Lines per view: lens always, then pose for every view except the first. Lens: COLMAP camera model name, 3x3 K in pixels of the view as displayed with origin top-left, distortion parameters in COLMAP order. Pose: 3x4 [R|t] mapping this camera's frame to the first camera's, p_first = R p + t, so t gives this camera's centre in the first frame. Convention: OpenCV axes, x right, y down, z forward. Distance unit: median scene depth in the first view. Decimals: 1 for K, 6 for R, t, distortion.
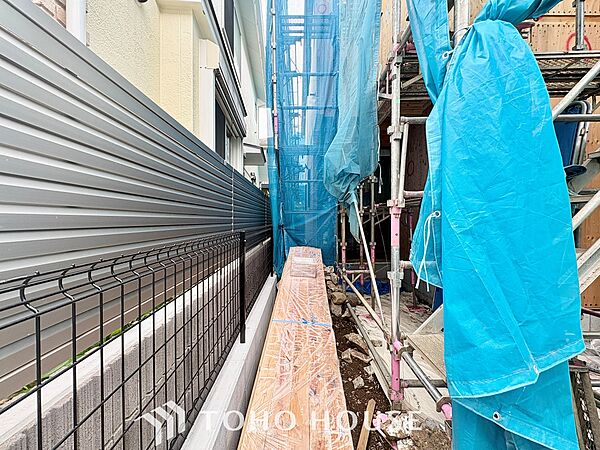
lens RADIAL K [[240.0, 0, 297.4], [0, 240.0, 223.4], [0, 0, 1]] dist [0.000838, 0.000022]
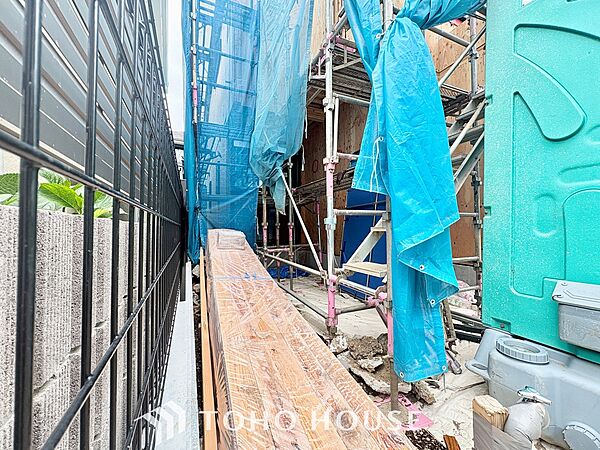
lens RADIAL K [[240.0, 0, 300.5], [0, 240.0, 223.9], [0, 0, 1]] dist [0.000838, 0.000022]
pose [[0.906255, 0.009879, 0.422616, -0.236573], [0.008284, 0.999120, -0.041119, 0.282144], [-0.422651, 0.040766, 0.905375, -0.023295]]
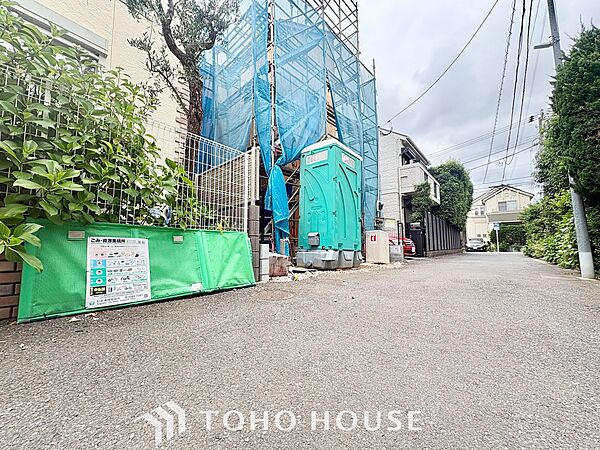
lens RADIAL K [[240.0, 0, 299.9], [0, 240.0, 224.1], [0, 0, 1]] dist [0.000838, 0.000022]
pose [[0.647681, 0.074973, 0.758214, -1.829446], [0.020837, 0.993032, -0.115991, 0.715637], [-0.761627, 0.090924, 0.641605, -1.762839]]
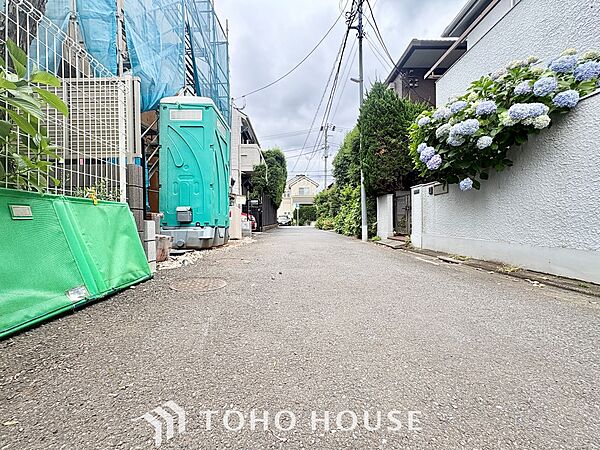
lens RADIAL K [[240.0, 0, 299.6], [0, 240.0, 224.0], [0, 0, 1]] dist [0.000838, 0.000022]
pose [[-0.027480, -0.004994, 0.999610, -2.000072], [0.035350, 0.999357, 0.005964, 0.682147], [-0.998997, 0.035500, -0.027286, -1.008505]]
